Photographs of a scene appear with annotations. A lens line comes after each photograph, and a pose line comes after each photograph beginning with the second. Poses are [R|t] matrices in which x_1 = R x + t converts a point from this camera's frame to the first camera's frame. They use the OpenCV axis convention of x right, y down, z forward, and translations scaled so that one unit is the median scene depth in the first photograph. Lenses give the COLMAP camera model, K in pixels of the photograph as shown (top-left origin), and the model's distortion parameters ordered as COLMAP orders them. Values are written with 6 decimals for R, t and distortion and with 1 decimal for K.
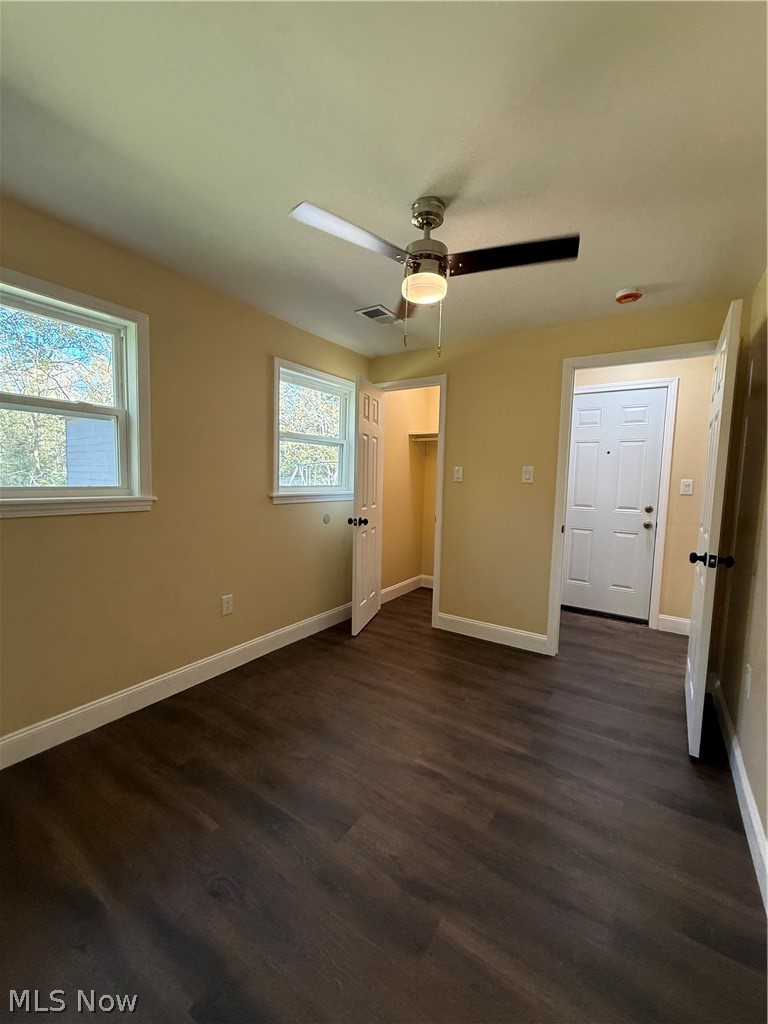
lens RADIAL K [[406.5, 0, 379.3], [0, 406.5, 508.7], [0, 0, 1]] dist [-0.000295, 0.000434]
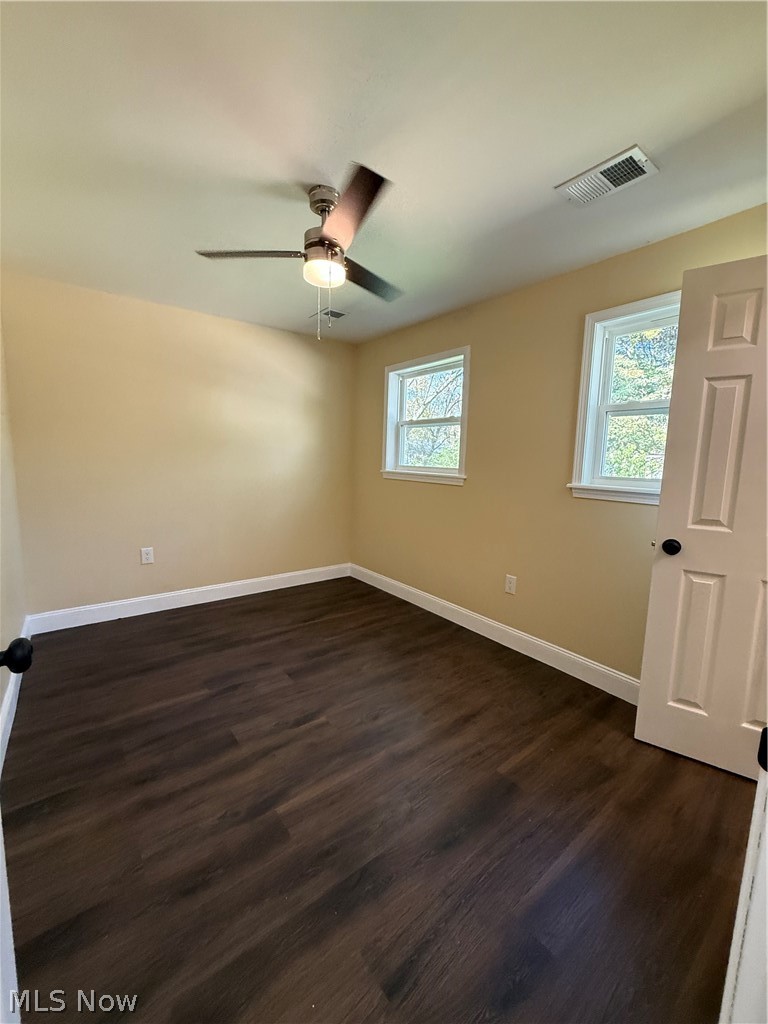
lens RADIAL K [[406.5, 0, 388.1], [0, 406.5, 510.2], [0, 0, 1]] dist [-0.000295, 0.000434]
pose [[-0.303418, 0.092965, -0.948312, 0.875366], [-0.109937, 0.985167, 0.131753, -0.071165], [0.946494, 0.144231, -0.288697, 1.209261]]
